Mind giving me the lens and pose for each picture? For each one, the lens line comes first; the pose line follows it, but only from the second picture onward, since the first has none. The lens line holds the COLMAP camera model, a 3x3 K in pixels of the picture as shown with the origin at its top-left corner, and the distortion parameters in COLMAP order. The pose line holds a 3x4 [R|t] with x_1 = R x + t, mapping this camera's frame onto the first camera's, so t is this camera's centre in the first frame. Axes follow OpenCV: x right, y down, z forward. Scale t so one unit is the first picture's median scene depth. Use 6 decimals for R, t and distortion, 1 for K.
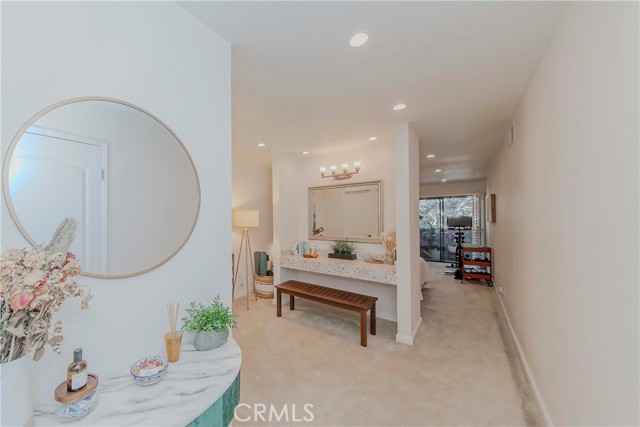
lens RADIAL K [[240.2, 0, 262.0], [0, 240.2, 215.0], [0, 0, 1]] dist [0.000178, -0.000014]
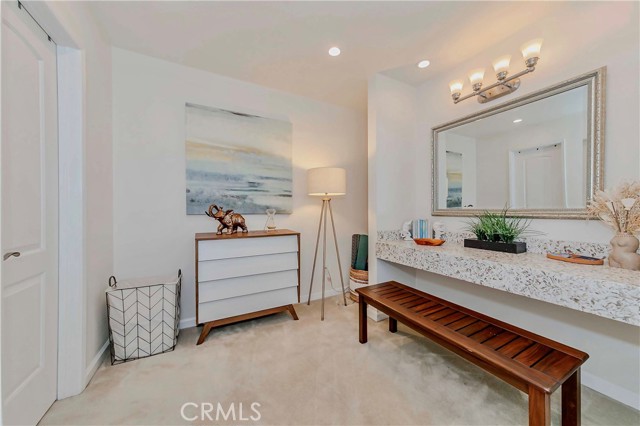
lens RADIAL K [[233.9, 0, 337.0], [0, 233.9, 212.4], [0, 0, 1]] dist [0.000609, 0.000037]
pose [[0.944363, 0.003871, -0.328882, 0.177294], [0.004814, 0.999661, 0.025588, 0.084444], [0.328869, -0.025748, 0.944024, 0.406940]]
